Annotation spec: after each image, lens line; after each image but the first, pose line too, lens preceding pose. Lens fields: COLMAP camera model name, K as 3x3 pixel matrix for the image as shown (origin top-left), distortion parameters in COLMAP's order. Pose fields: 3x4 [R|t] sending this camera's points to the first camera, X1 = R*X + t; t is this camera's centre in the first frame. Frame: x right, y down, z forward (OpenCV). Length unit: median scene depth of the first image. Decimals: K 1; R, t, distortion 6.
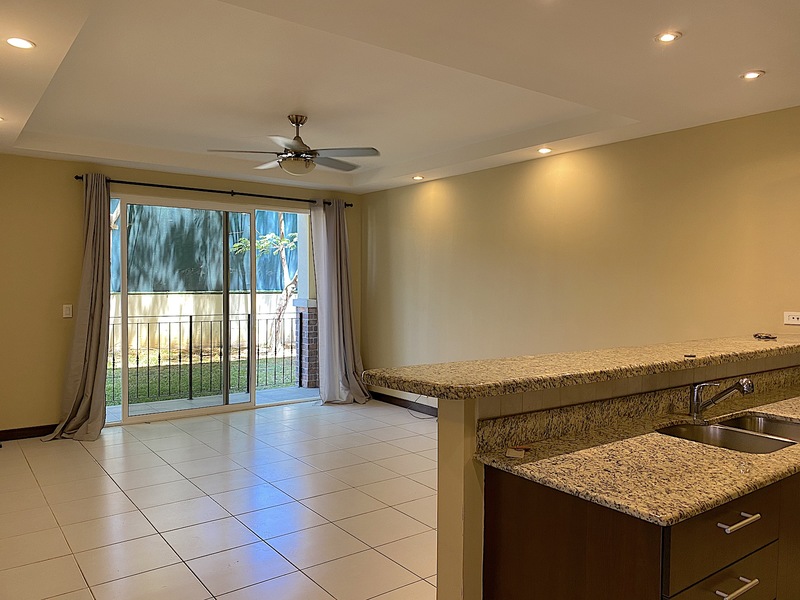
lens RADIAL K [[615.4, 0, 400.0], [0, 615.4, 300.0], [0, 0, 1]] dist [0.099781, -0.205573]
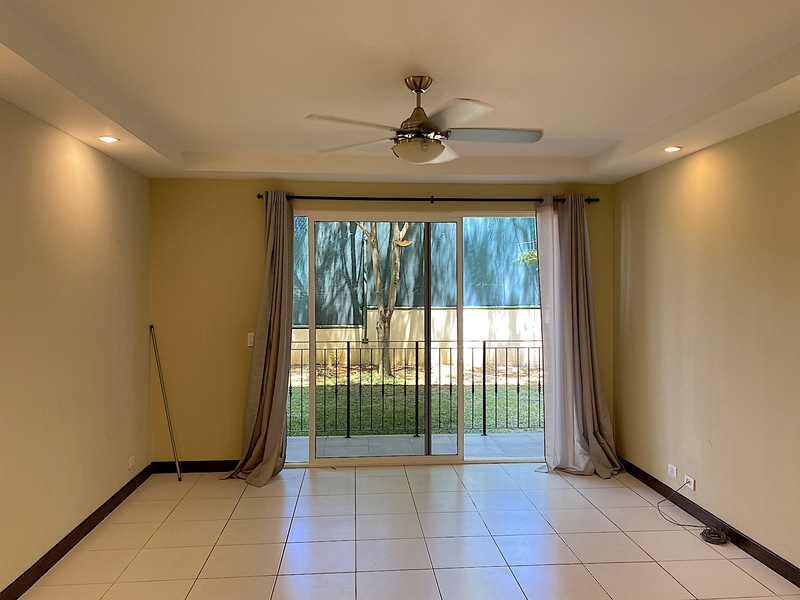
lens RADIAL K [[615.4, 0, 400.0], [0, 615.4, 300.0], [0, 0, 1]] dist [0.099781, -0.205573]
pose [[0.843102, 0.002024, -0.537750, 0.124289], [-0.007944, 0.999931, -0.008690, -0.028662], [0.537695, 0.011599, 0.843059, 0.268336]]
